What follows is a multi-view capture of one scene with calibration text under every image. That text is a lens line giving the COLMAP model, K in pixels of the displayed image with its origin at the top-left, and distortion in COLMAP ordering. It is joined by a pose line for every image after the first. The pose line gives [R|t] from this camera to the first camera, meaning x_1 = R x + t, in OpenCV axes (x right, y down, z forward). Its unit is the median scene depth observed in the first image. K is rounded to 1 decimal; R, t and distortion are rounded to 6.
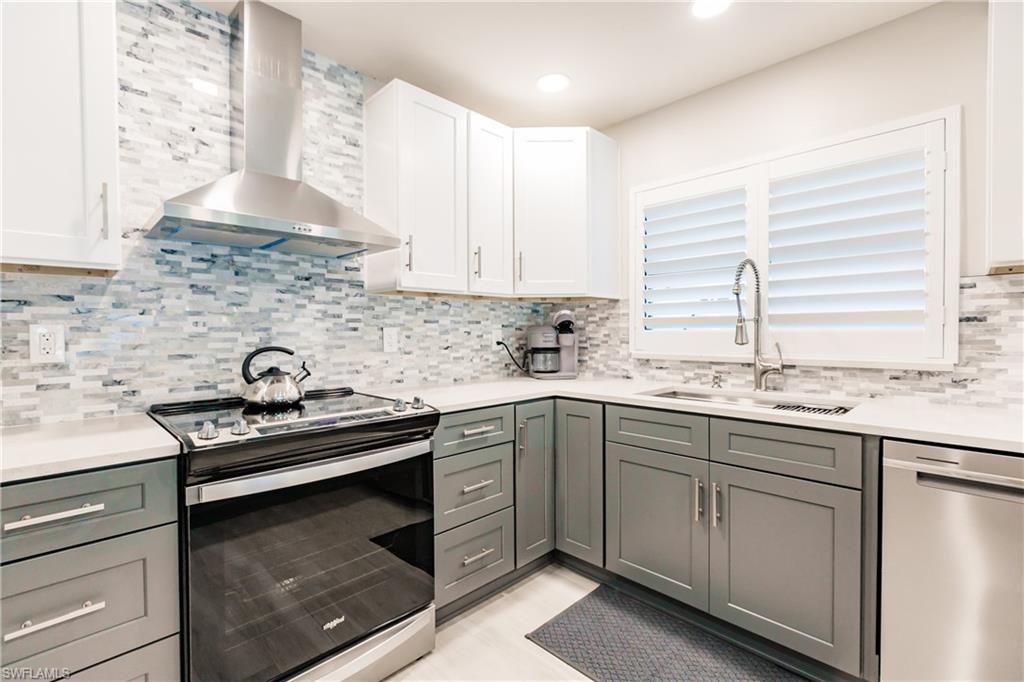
lens RADIAL K [[457.6, 0, 509.1], [0, 457.6, 337.0], [0, 0, 1]] dist [0.002643, -0.001304]
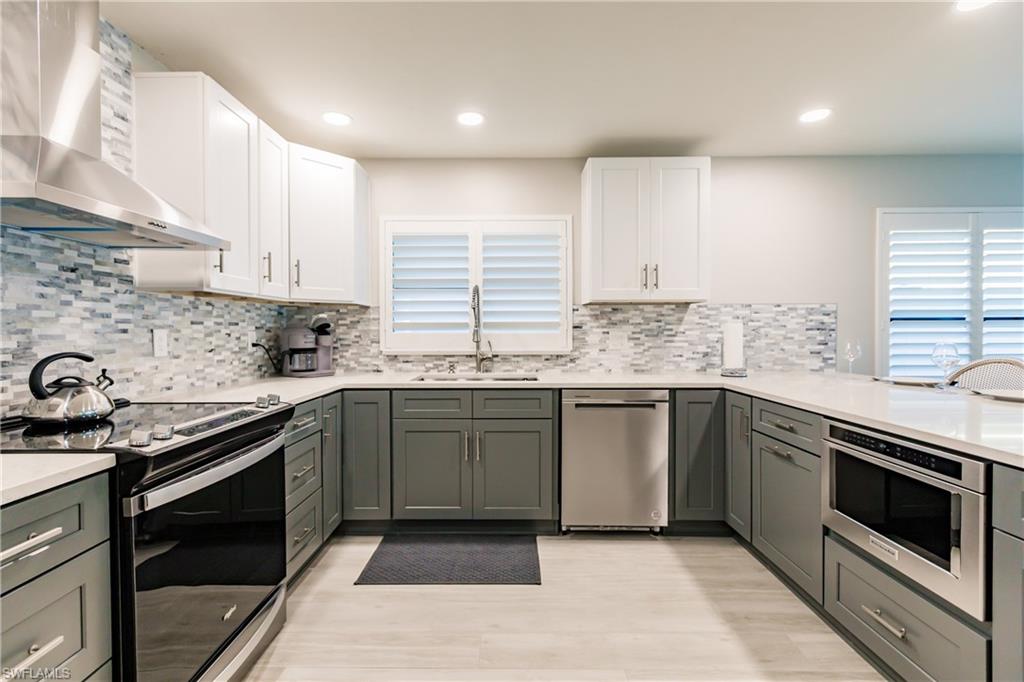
lens RADIAL K [[457.6, 0, 504.1], [0, 457.6, 337.1], [0, 0, 1]] dist [0.002643, -0.001304]
pose [[0.711185, -0.006872, 0.702971, -0.450884], [0.007551, 0.999969, 0.002136, -0.002152], [-0.702964, 0.003789, 0.711215, -0.126213]]
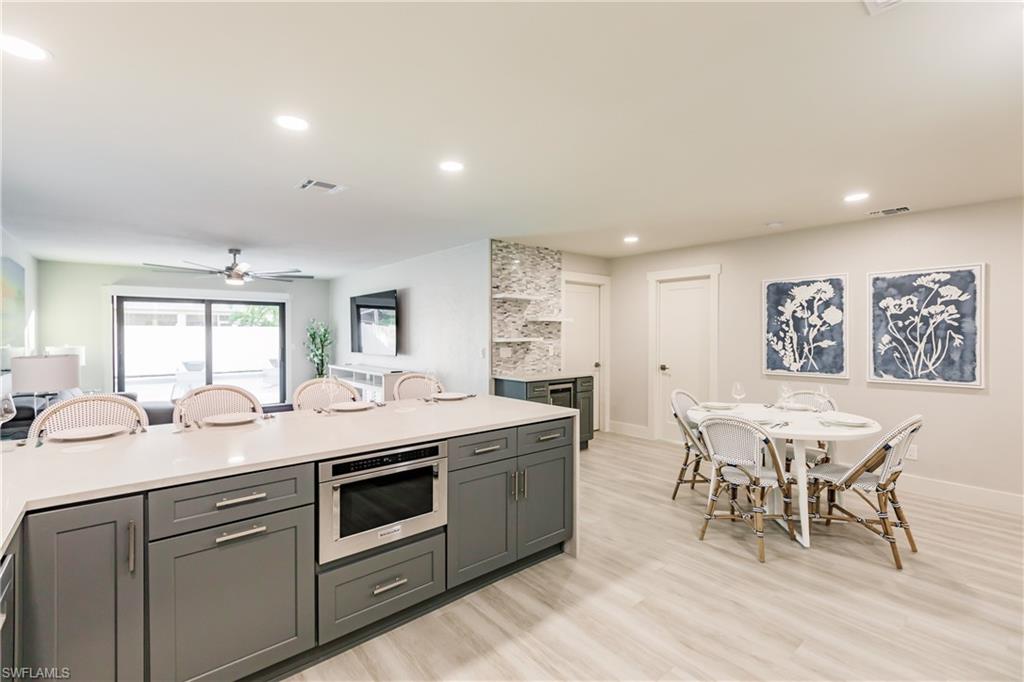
lens RADIAL K [[457.6, 0, 505.8], [0, 457.6, 338.4], [0, 0, 1]] dist [0.002643, -0.001304]
pose [[-0.996458, 0.005533, 0.083909, 0.120946], [0.007582, 0.999680, 0.024114, -0.104026], [-0.083749, 0.024665, -0.996182, 0.889017]]
